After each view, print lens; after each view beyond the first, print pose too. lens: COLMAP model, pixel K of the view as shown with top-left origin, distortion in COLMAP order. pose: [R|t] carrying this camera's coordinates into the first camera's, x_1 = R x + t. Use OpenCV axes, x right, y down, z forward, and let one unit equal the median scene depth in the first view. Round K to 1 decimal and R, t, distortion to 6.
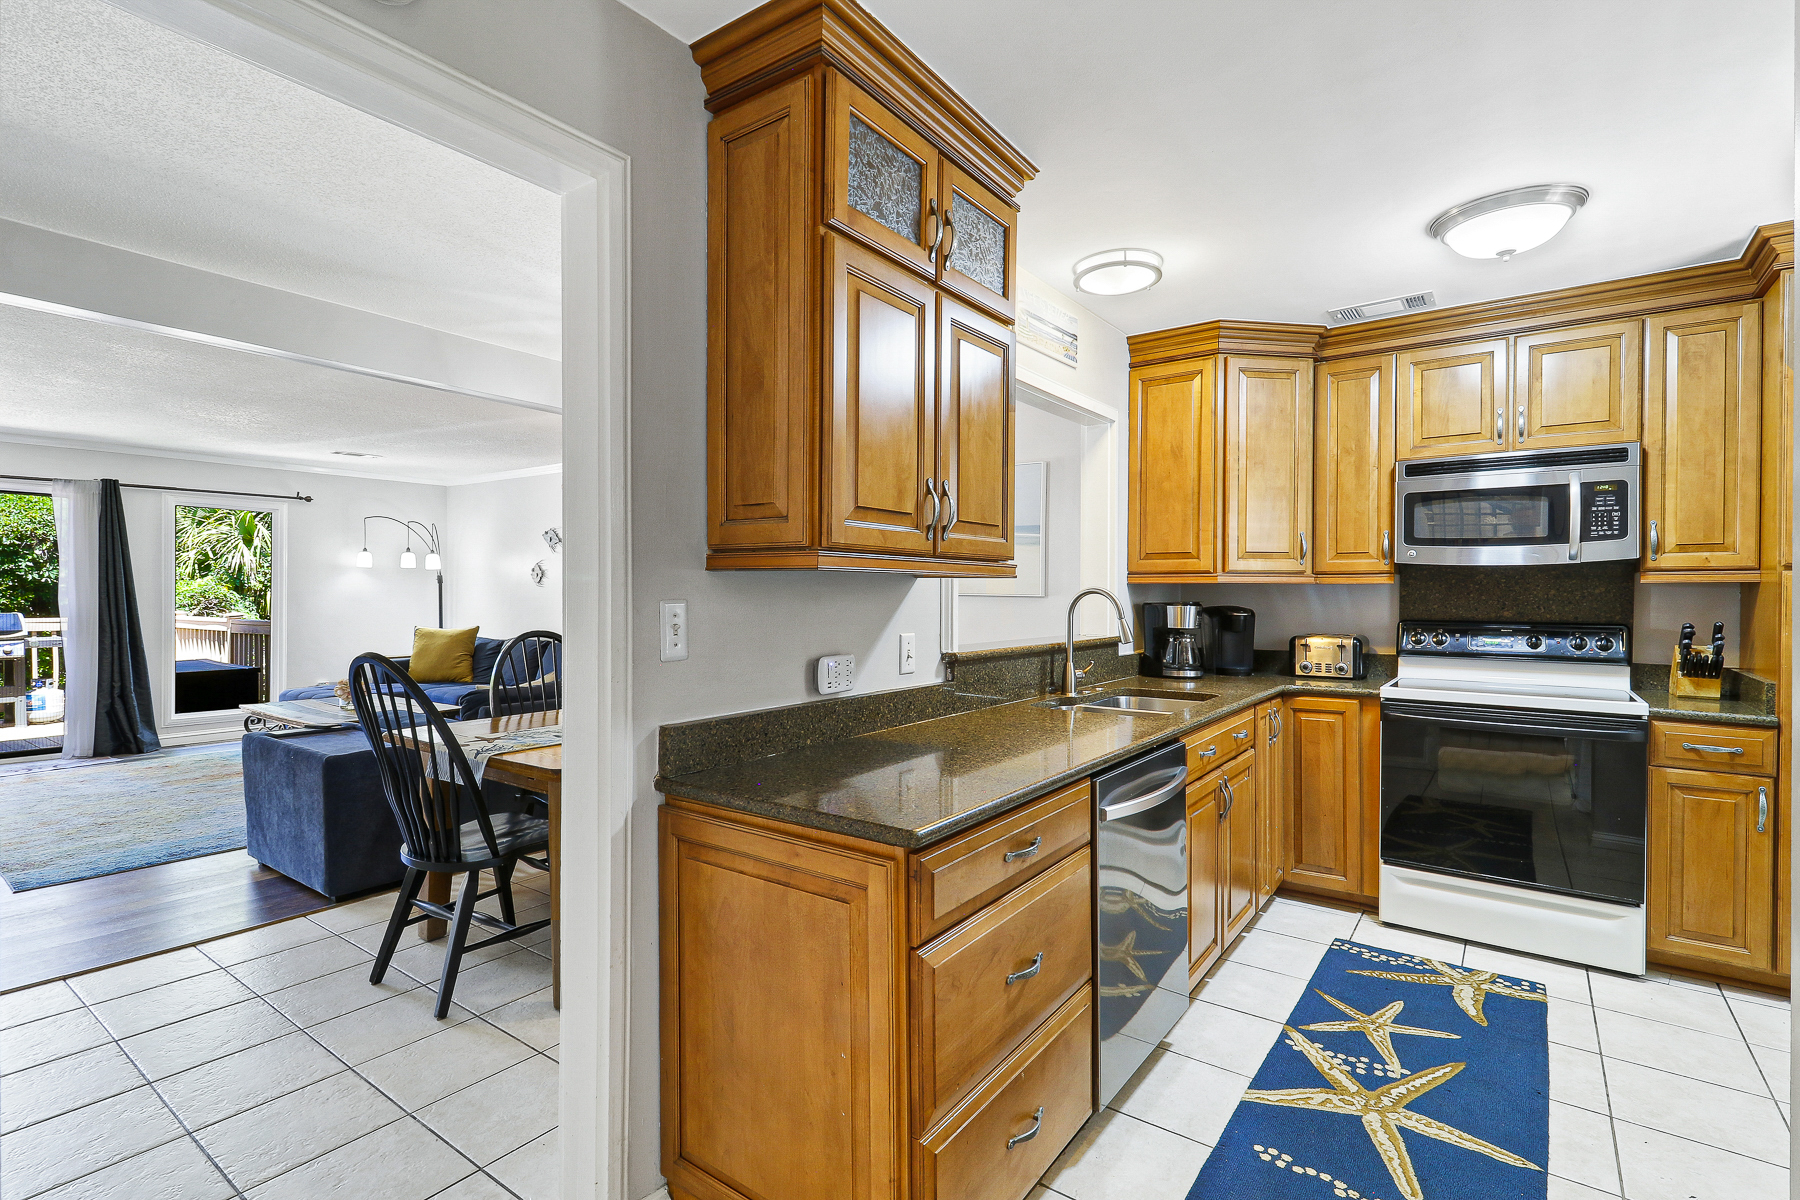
lens RADIAL K [[837.2, 0, 908.5], [0, 837.2, 598.2], [0, 0, 1]] dist [0.014261, -0.006923]
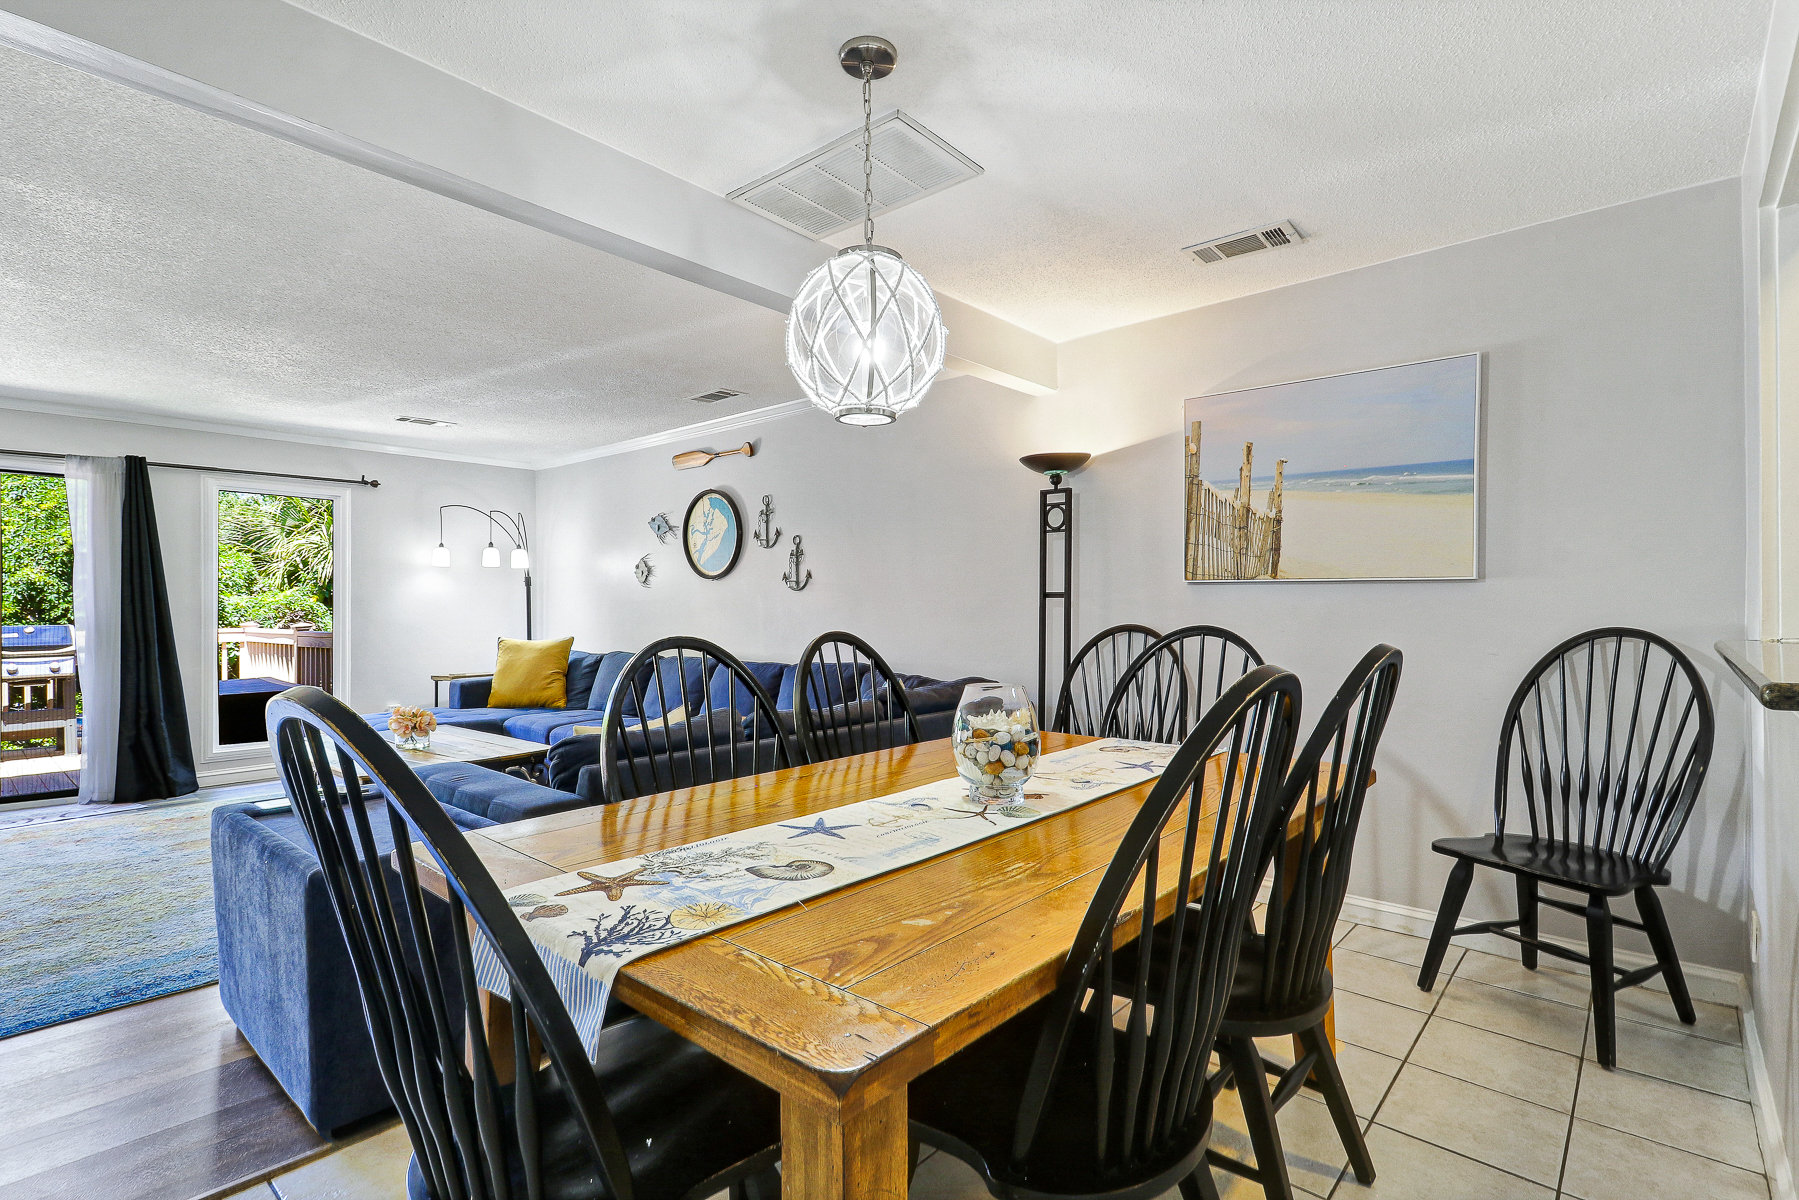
lens RADIAL K [[836.7, 0, 909.2], [0, 836.7, 603.4], [0, 0, 1]] dist [0.014261, -0.006923]
pose [[0.996040, -0.008651, -0.088480, -0.250830], [0.007902, 0.999930, -0.008807, 0.022703], [0.088550, 0.008073, 0.996039, 0.477175]]
